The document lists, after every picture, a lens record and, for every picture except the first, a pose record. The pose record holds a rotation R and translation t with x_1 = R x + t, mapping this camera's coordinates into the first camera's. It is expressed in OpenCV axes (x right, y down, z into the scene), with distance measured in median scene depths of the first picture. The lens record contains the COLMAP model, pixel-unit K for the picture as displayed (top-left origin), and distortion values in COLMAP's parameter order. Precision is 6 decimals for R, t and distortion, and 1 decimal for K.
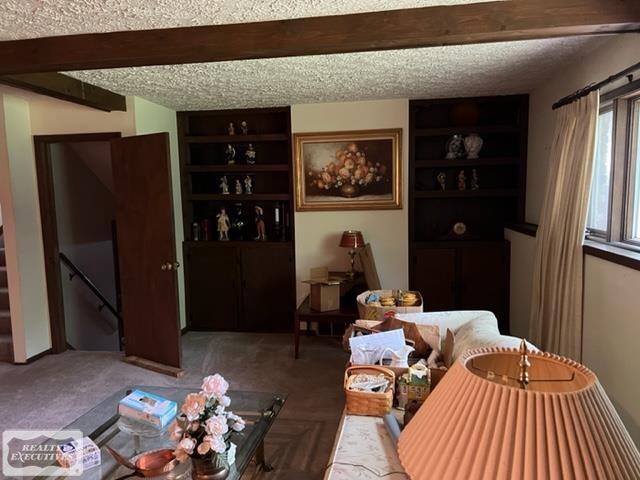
lens RADIAL K [[484.5, 0, 320.4], [0, 484.5, 246.9], [0, 0, 1]] dist [0.103975, -0.141519]
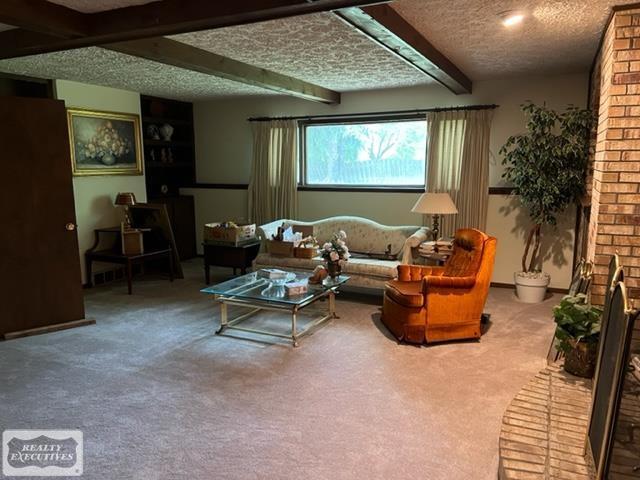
lens RADIAL K [[484.5, 0, 320.4], [0, 484.5, 246.9], [0, 0, 1]] dist [0.103975, -0.141519]
pose [[0.289473, -0.140621, 0.946800, -0.999815], [0.101258, 0.988098, 0.115796, 0.011294], [-0.951815, 0.062352, 0.300267, 0.135773]]
